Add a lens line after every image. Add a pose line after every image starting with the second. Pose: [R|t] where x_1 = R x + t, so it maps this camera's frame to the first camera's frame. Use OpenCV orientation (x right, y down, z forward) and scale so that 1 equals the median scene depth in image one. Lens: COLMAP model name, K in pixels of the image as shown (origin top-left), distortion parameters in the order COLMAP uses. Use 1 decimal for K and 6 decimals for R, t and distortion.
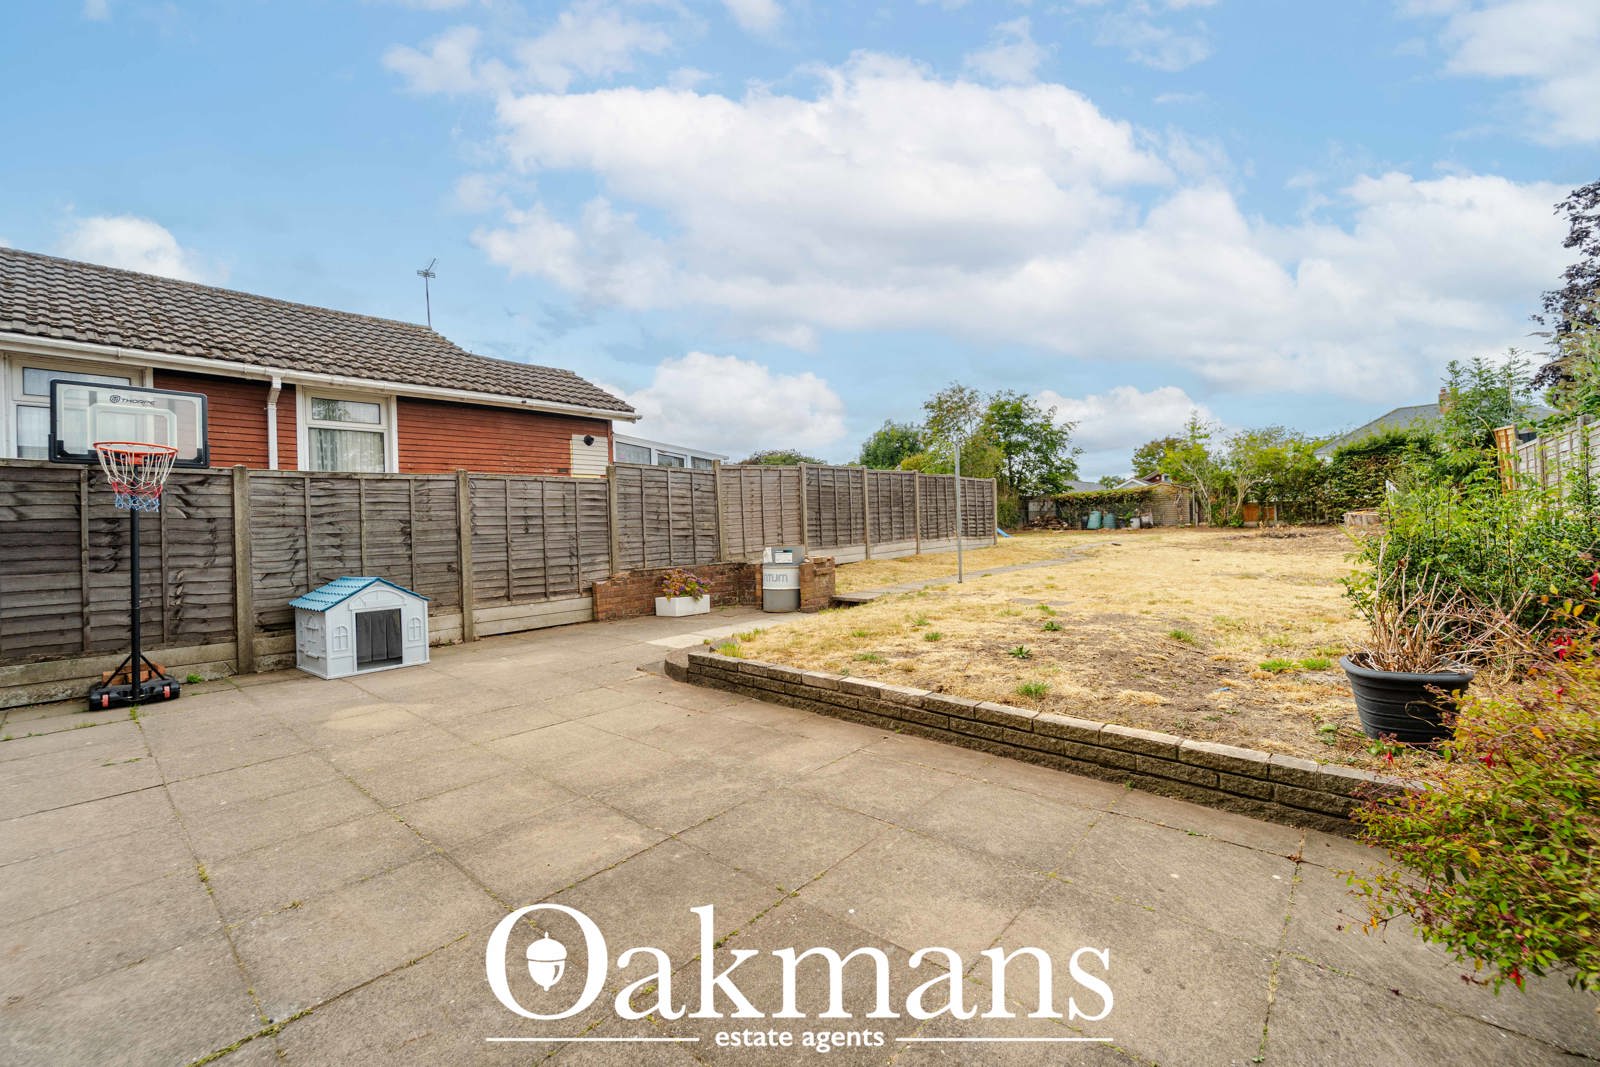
lens RADIAL K [[652.9, 0, 786.7], [0, 652.9, 536.9], [0, 0, 1]] dist [-0.012235, -0.000325]
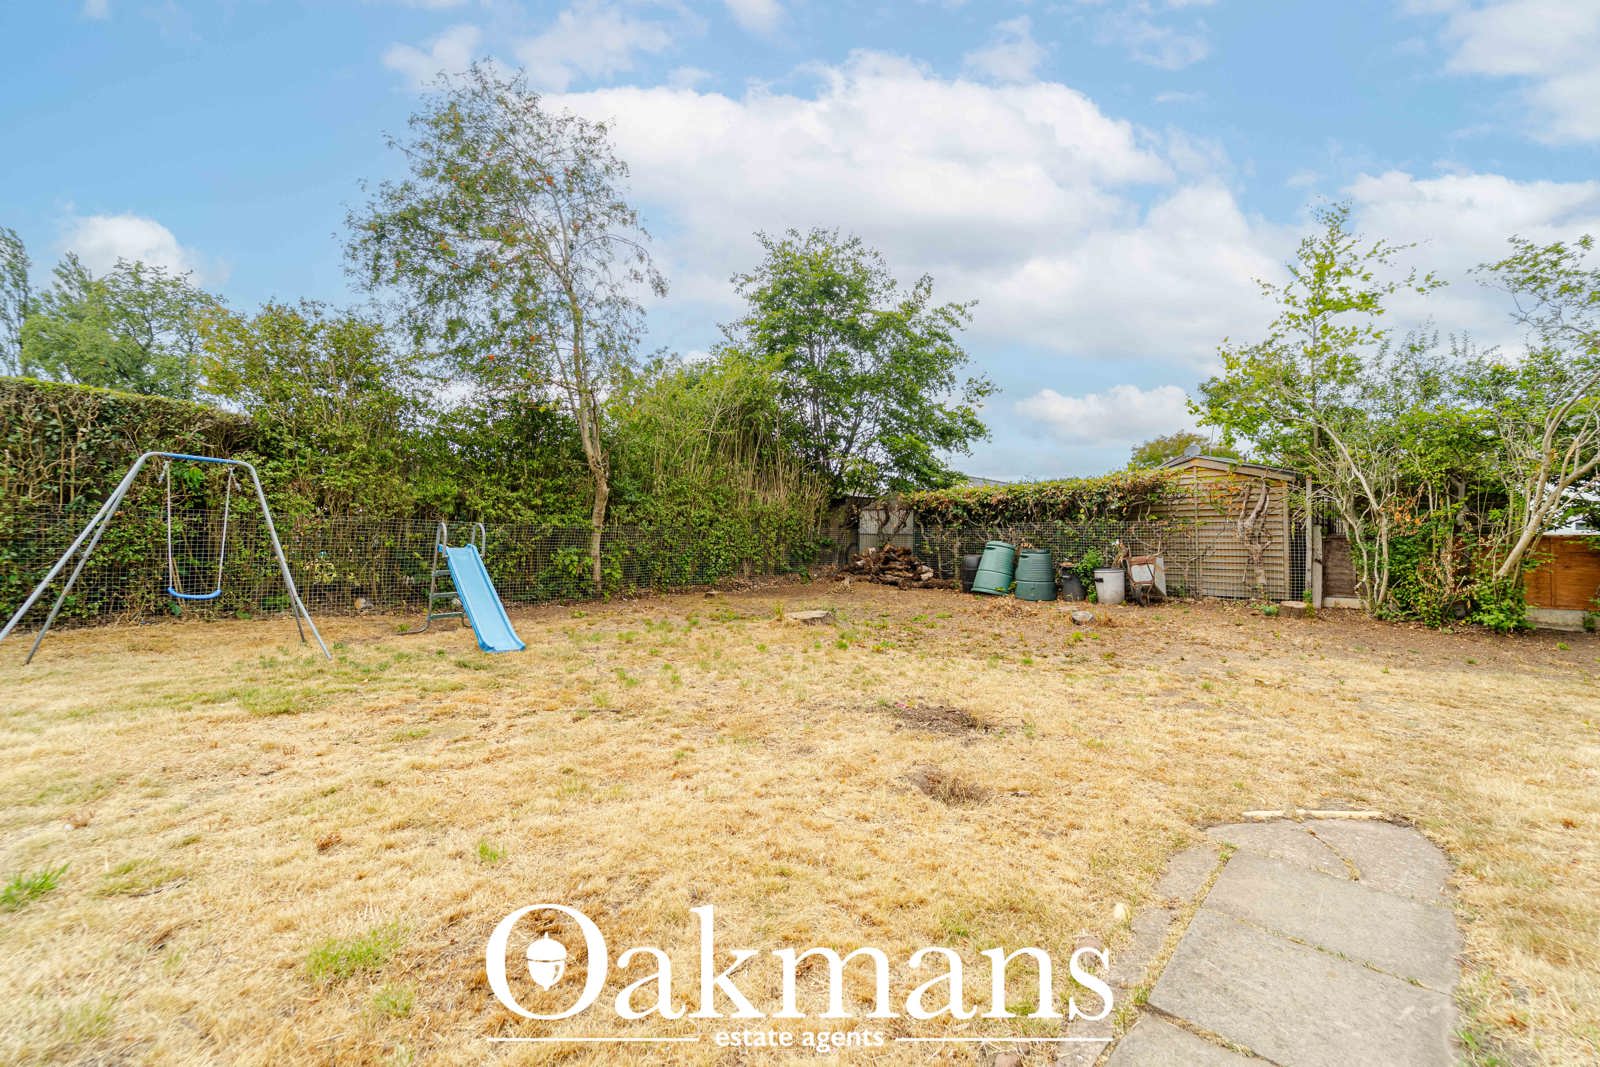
lens RADIAL K [[652.9, 0, 804.5], [0, 652.9, 522.8], [0, 0, 1]] dist [-0.012235, -0.000325]
pose [[0.999715, 0.009750, 0.021798, 0.454204], [-0.009460, 0.999866, -0.013363, -0.055167], [-0.021925, 0.013153, 0.999673, 0.819669]]
